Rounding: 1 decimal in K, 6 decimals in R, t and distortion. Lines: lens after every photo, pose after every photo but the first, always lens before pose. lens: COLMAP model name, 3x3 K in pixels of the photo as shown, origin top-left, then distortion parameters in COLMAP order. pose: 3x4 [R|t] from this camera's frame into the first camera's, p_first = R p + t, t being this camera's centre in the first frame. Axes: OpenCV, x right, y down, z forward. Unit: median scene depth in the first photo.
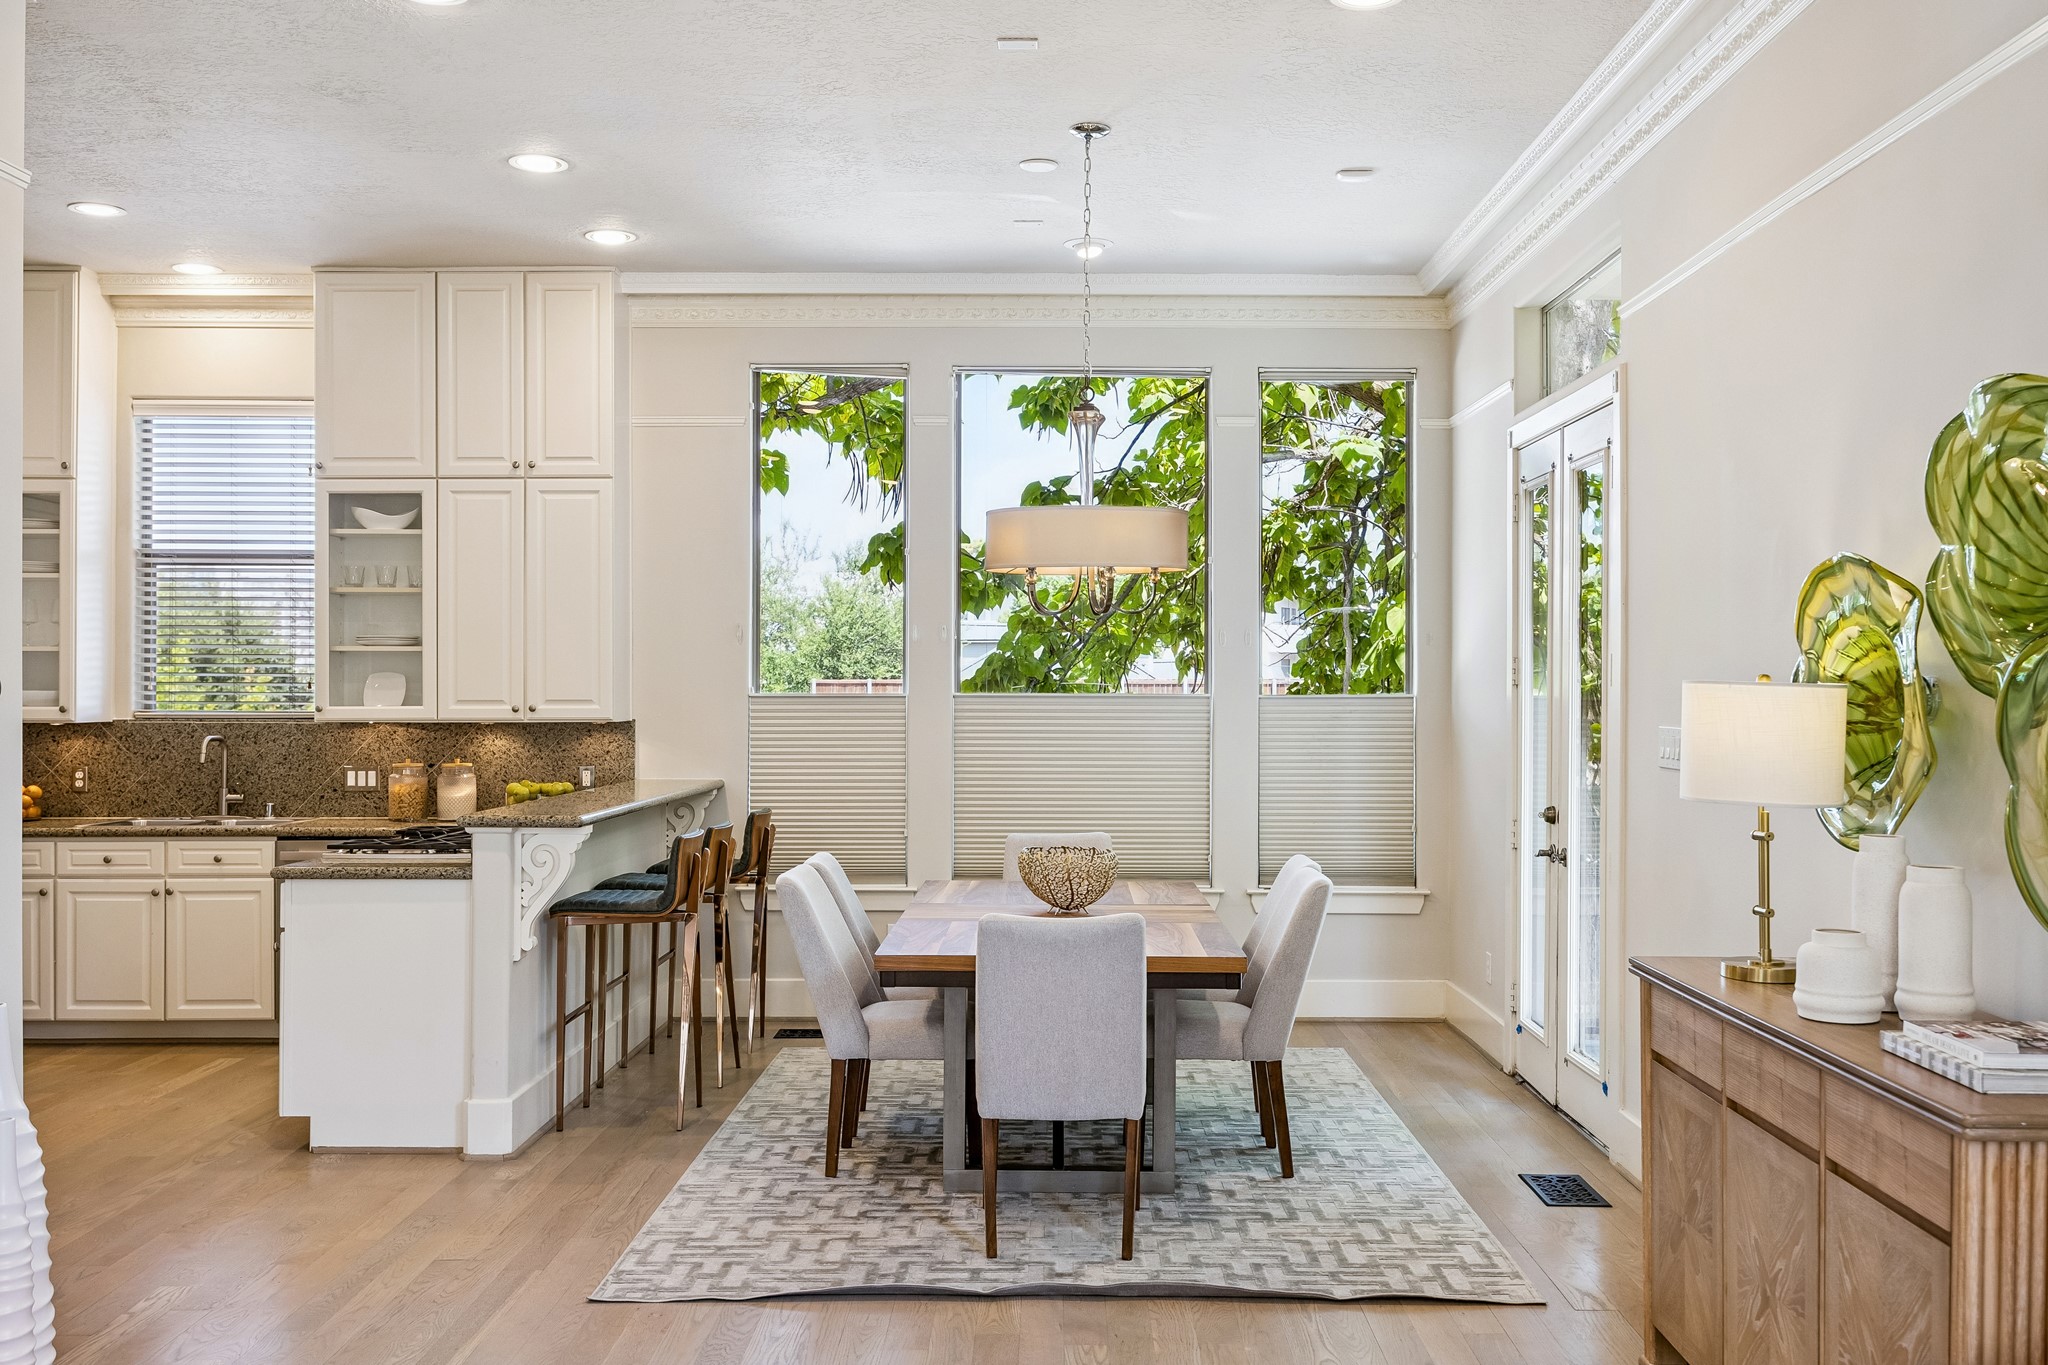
lens RADIAL K [[1856.5, 0, 1024.0], [0, 1856.5, 682.5], [0, 0, 1]] dist [-0.003247, 0.006527]
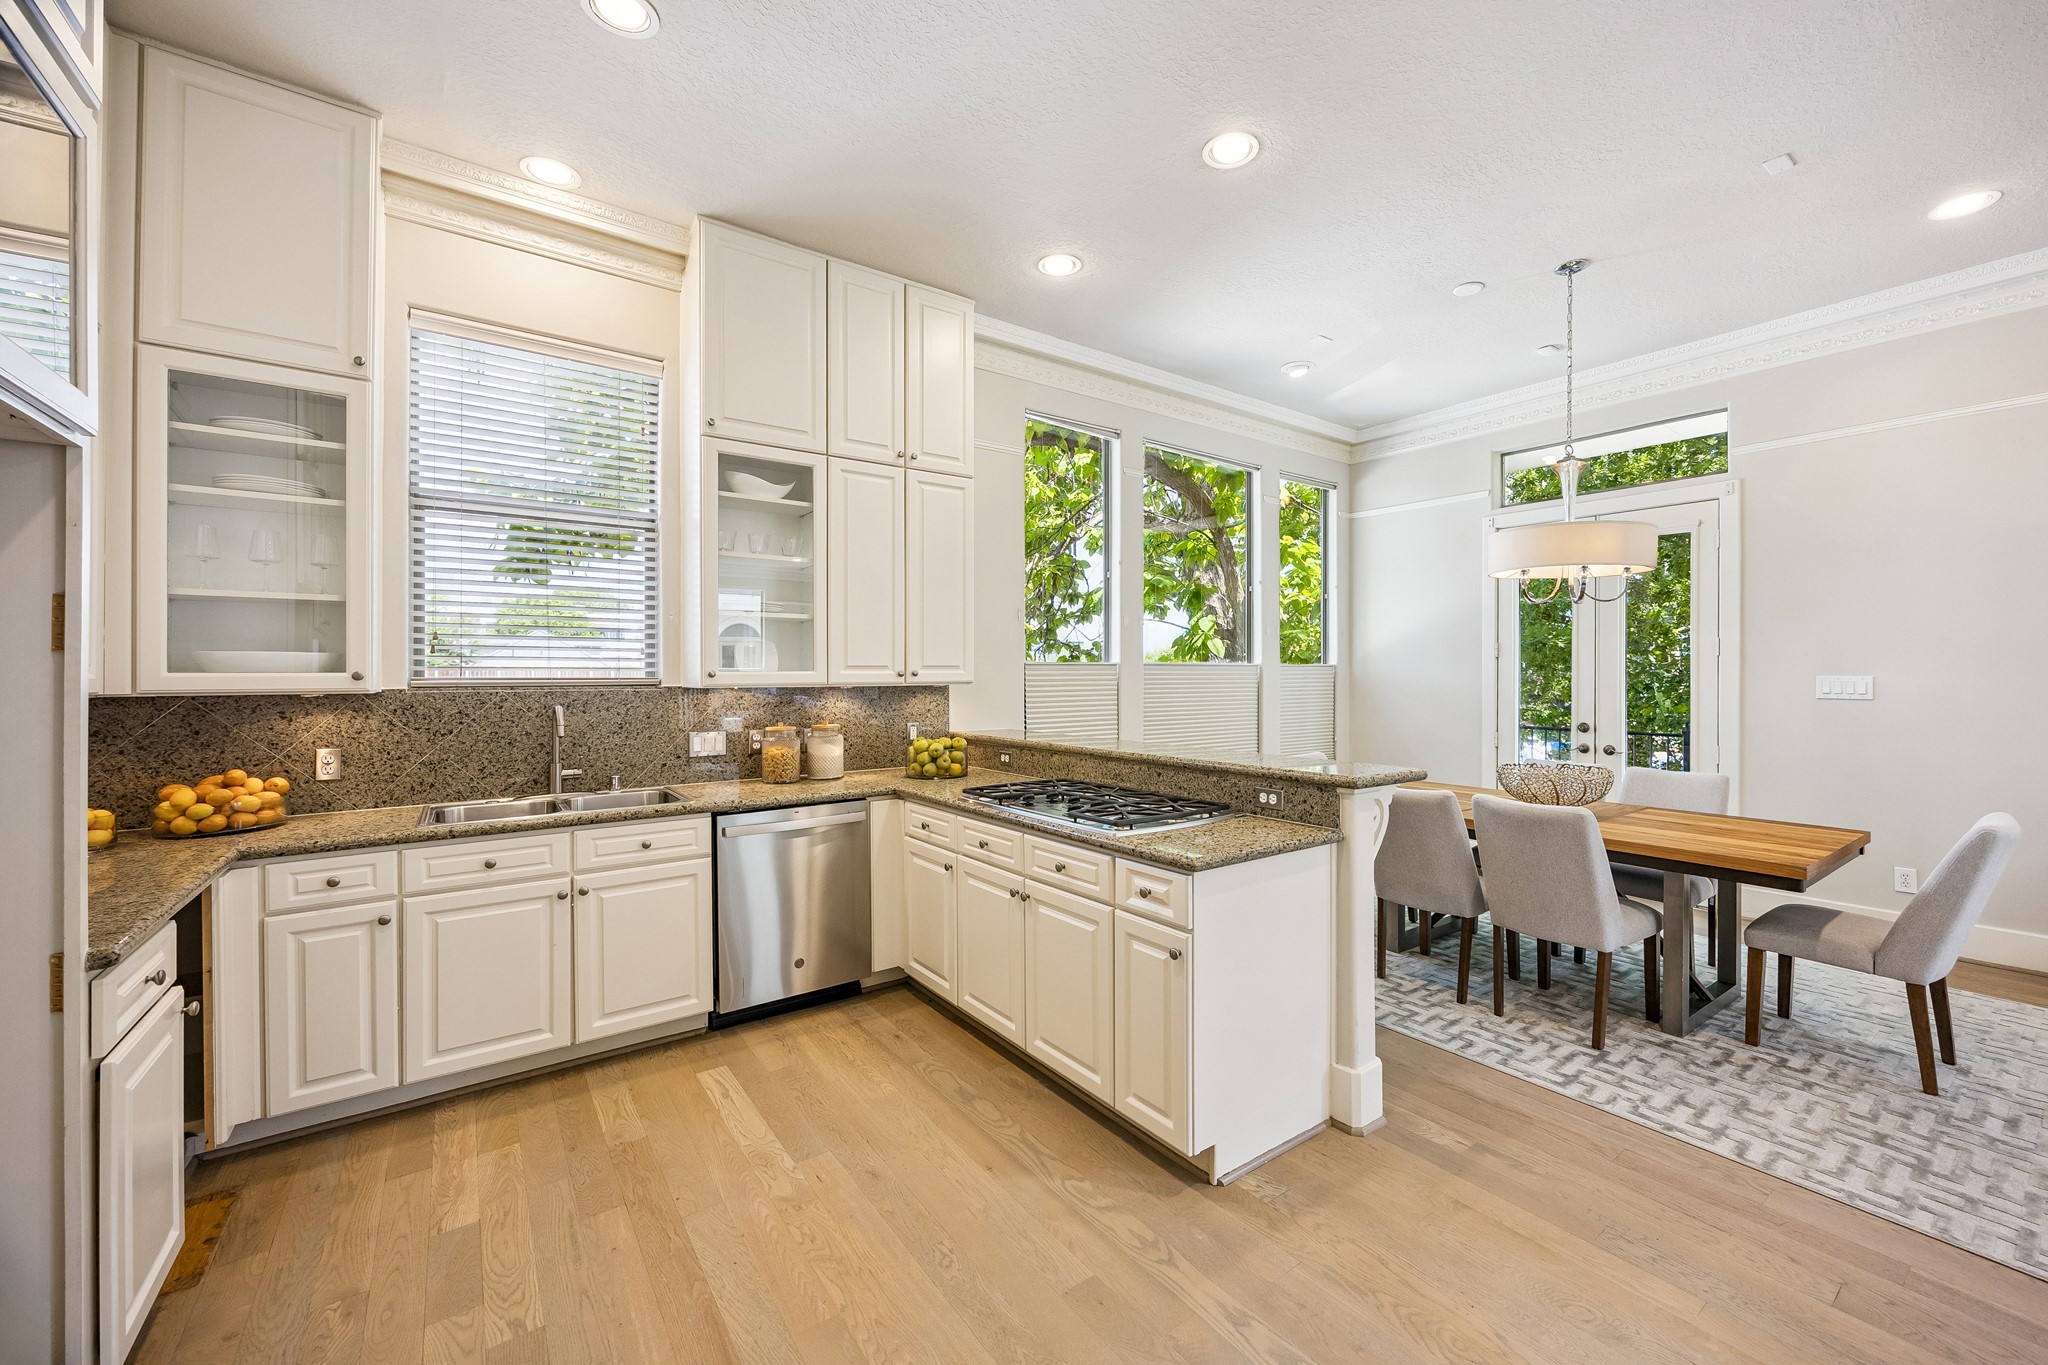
lens RADIAL K [[813.0, 0, 1048.9], [0, 813.0, 672.4], [0, 0, 1]] dist [-0.000875, -0.000183]
pose [[0.789300, -0.001268, 0.614006, -0.499116], [-0.000867, 0.999995, 0.003180, 0.011640], [-0.614007, -0.003042, 0.789295, 0.556568]]
